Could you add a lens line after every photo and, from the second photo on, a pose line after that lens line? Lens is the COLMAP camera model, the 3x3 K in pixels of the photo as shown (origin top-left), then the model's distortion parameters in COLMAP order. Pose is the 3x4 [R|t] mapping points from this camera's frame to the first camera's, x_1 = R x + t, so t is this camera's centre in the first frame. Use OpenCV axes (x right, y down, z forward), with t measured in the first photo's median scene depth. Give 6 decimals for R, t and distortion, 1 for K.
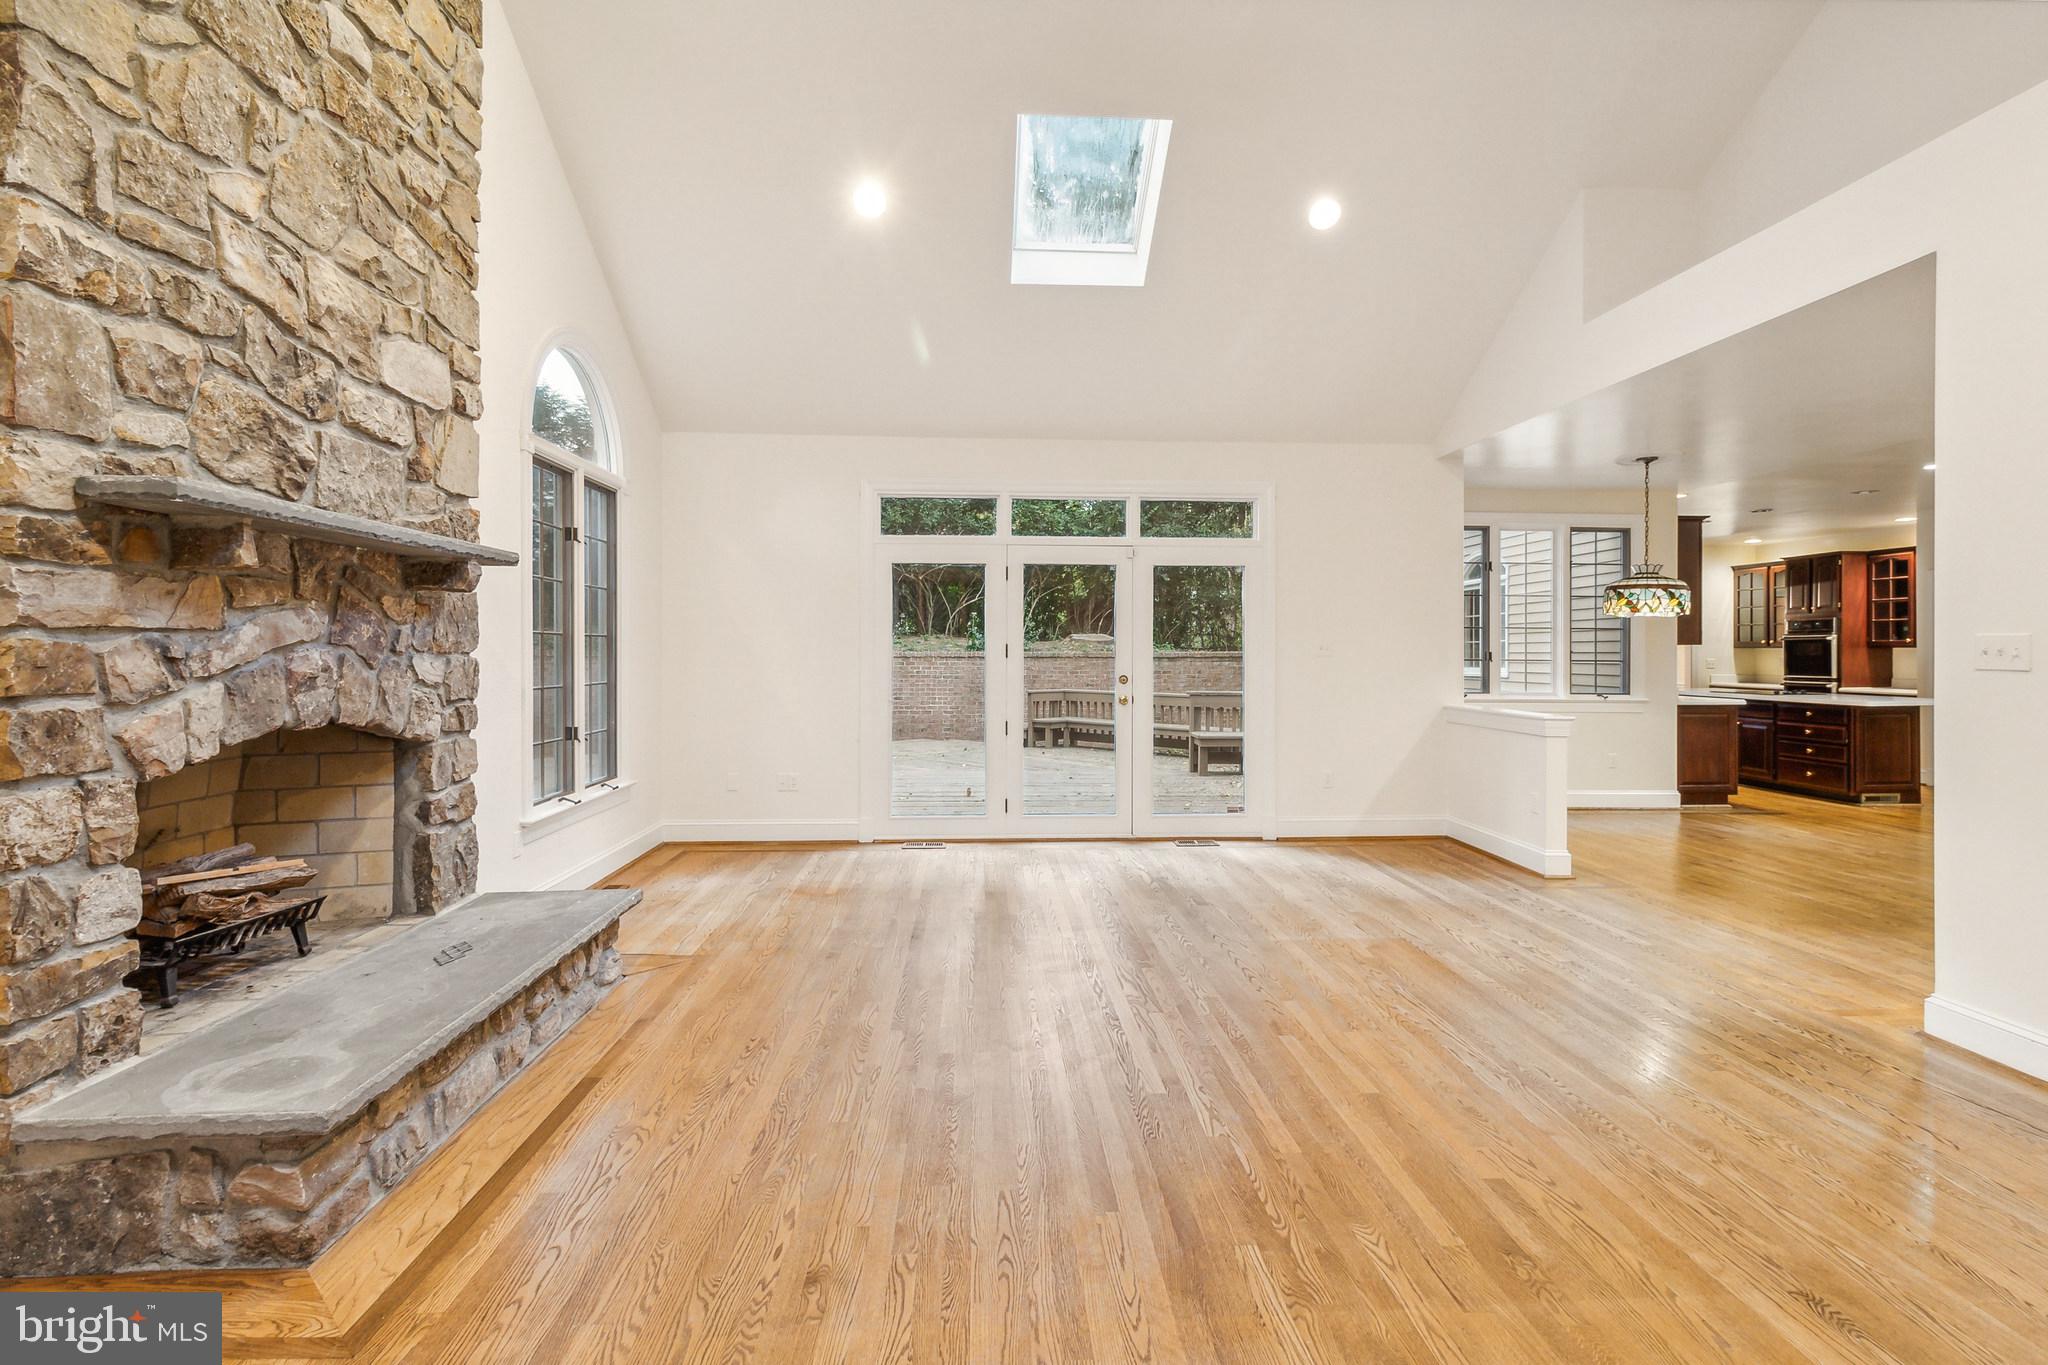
lens RADIAL K [[962.3, 0, 1026.5], [0, 962.3, 649.6], [0, 0, 1]] dist [0.002890, 0.000778]
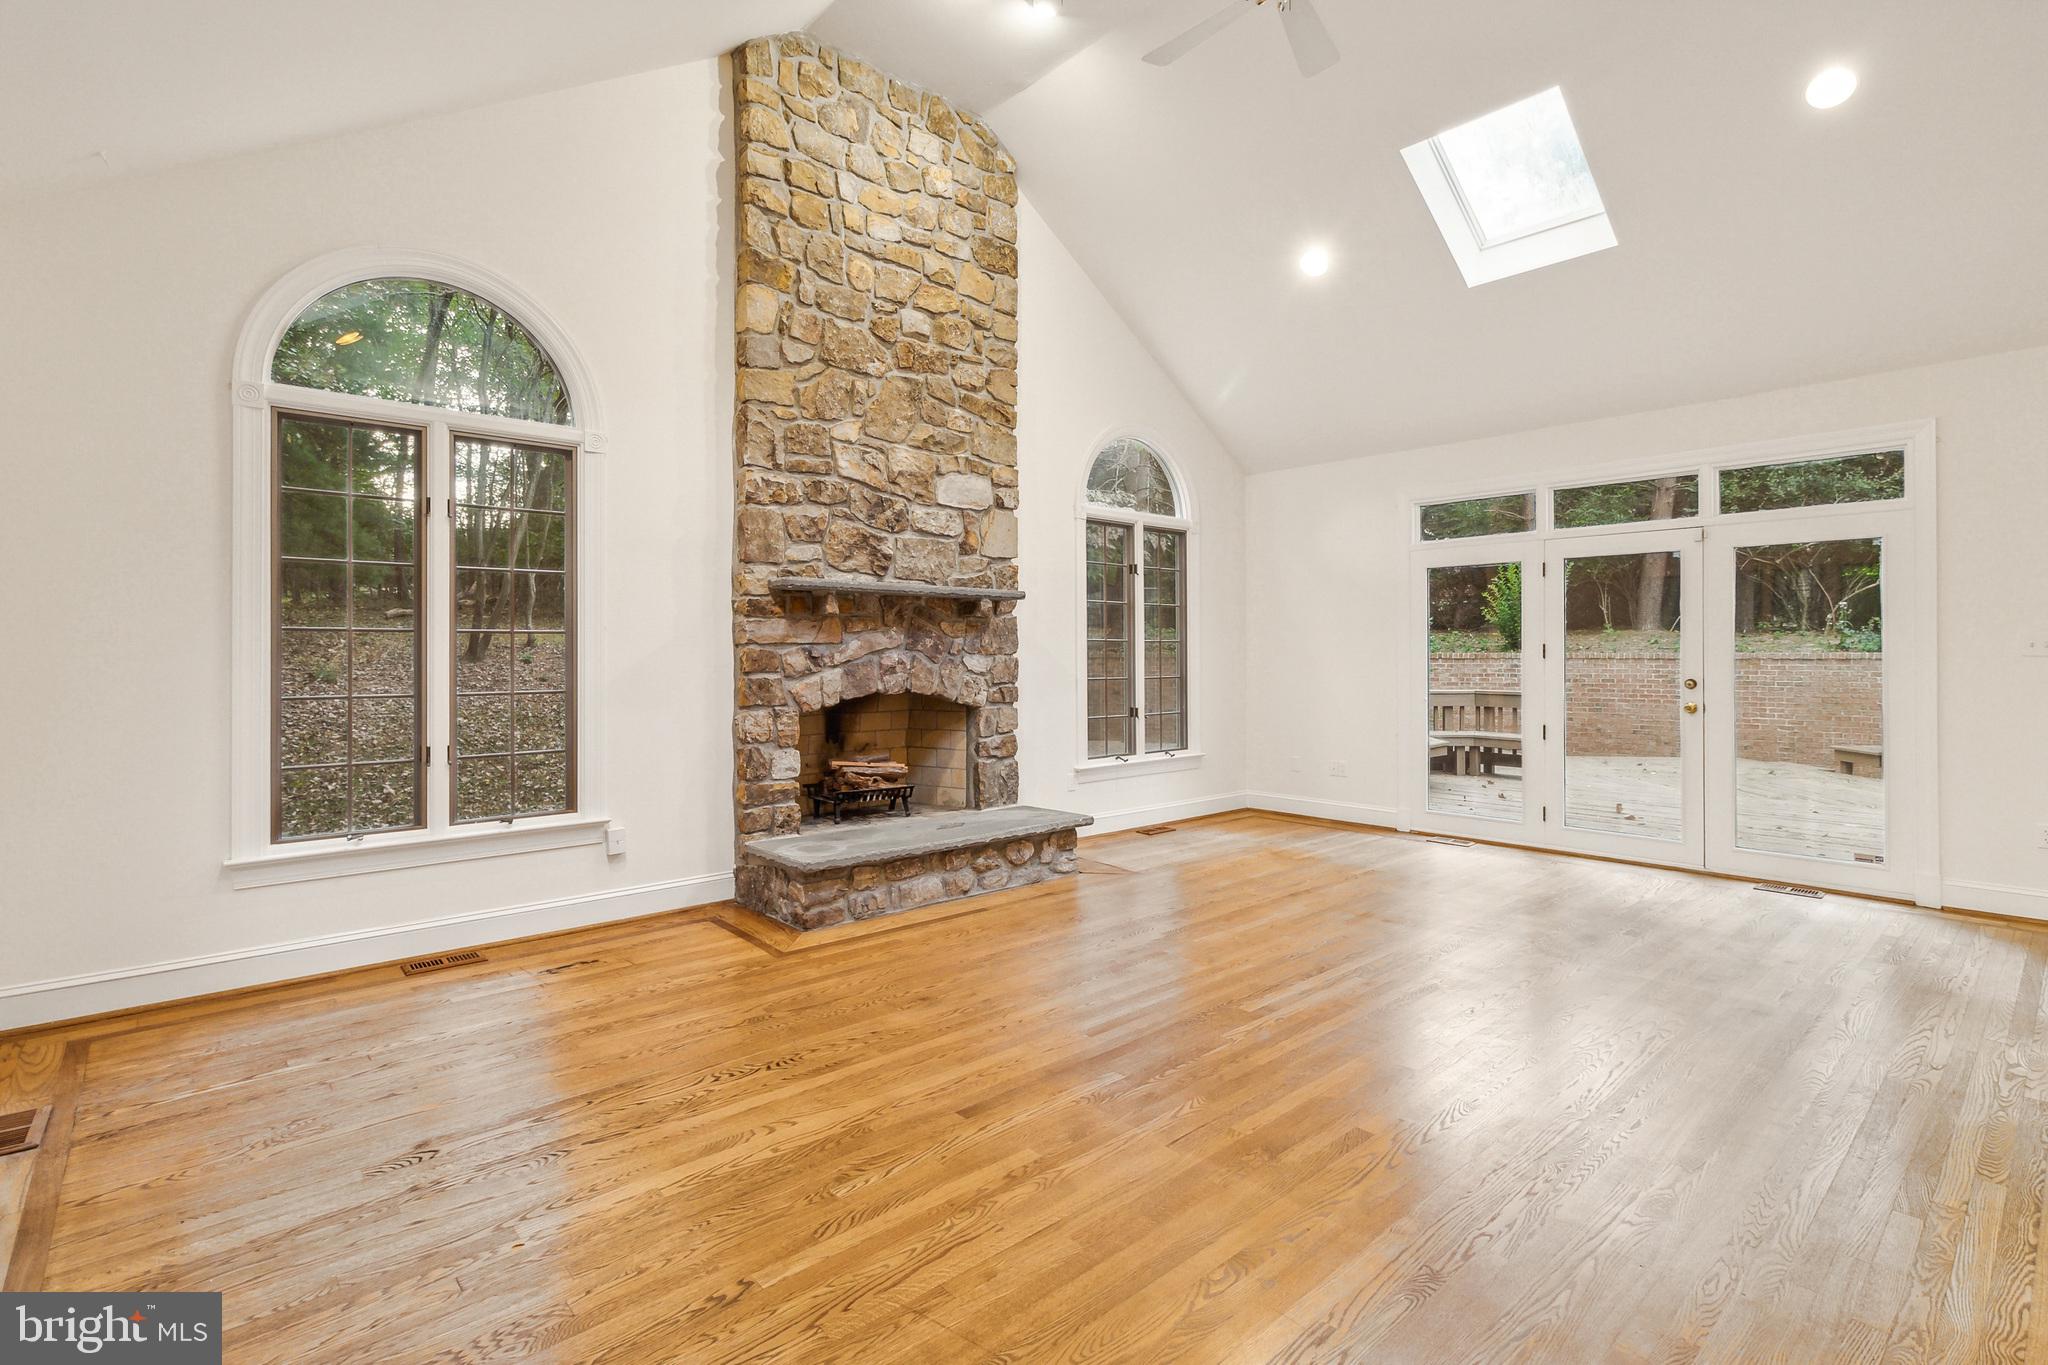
lens RADIAL K [[962.3, 0, 1026.5], [0, 962.3, 649.6], [0, 0, 1]] dist [0.002890, 0.000778]
pose [[0.627183, -0.006511, -0.778845, 0.691949], [0.004450, 0.999979, -0.004775, 0.003242], [0.778859, -0.000471, 0.627198, 0.007783]]
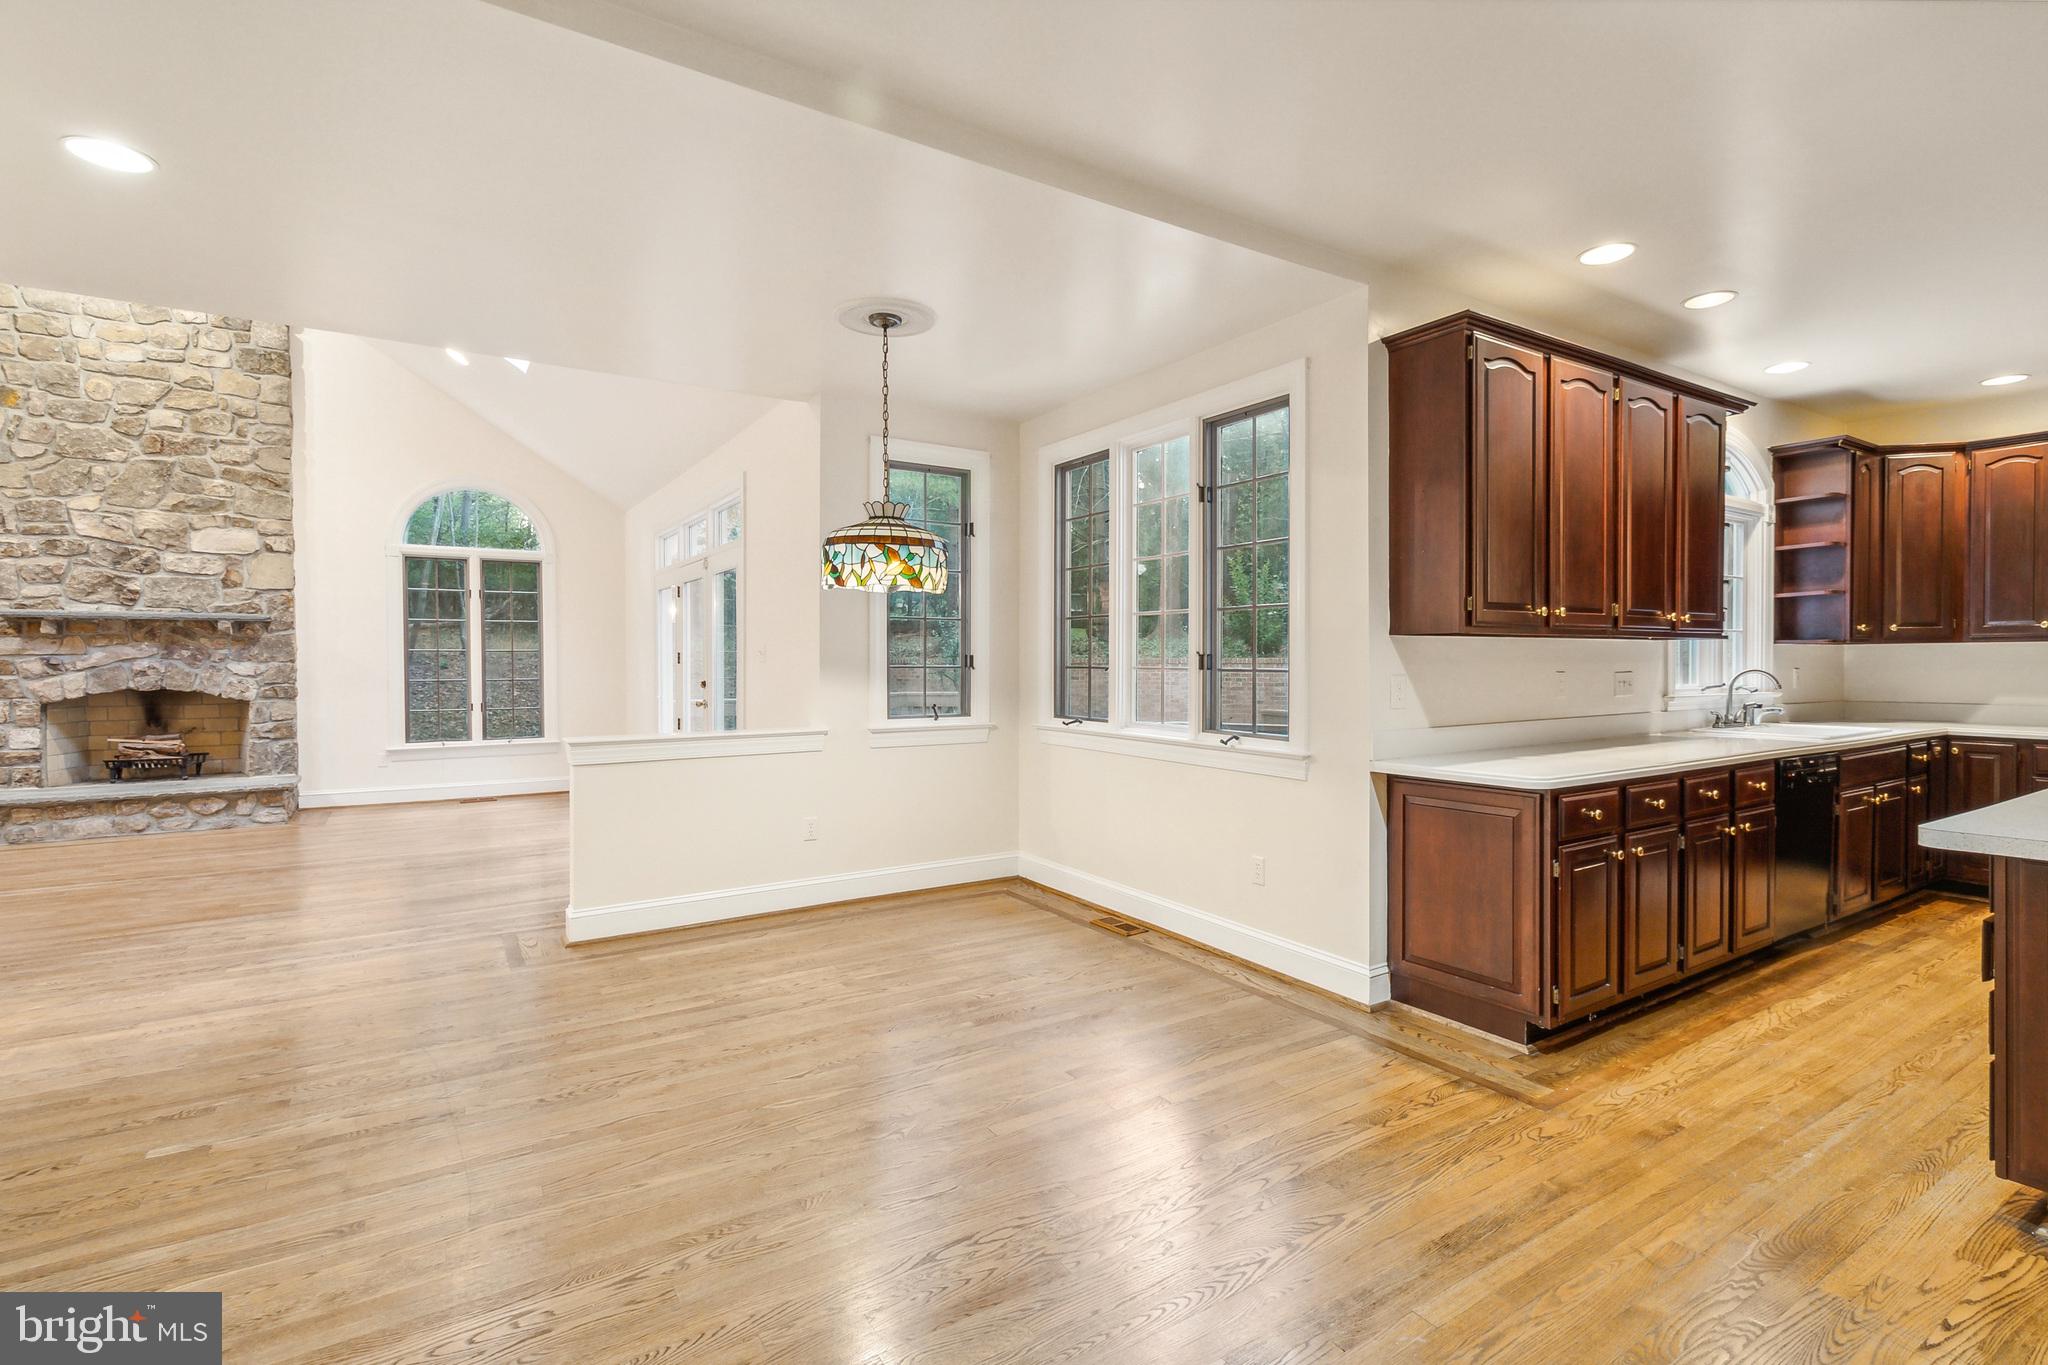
lens RADIAL K [[952.3, 0, 1029.7], [0, 952.3, 676.2], [0, 0, 1]] dist [0.002393, 0.000496]
pose [[0.492439, 0.010889, -0.870279, 2.077684], [0.006787, 0.999843, 0.016351, 0.012102], [0.870321, -0.013959, 0.492288, 1.388205]]
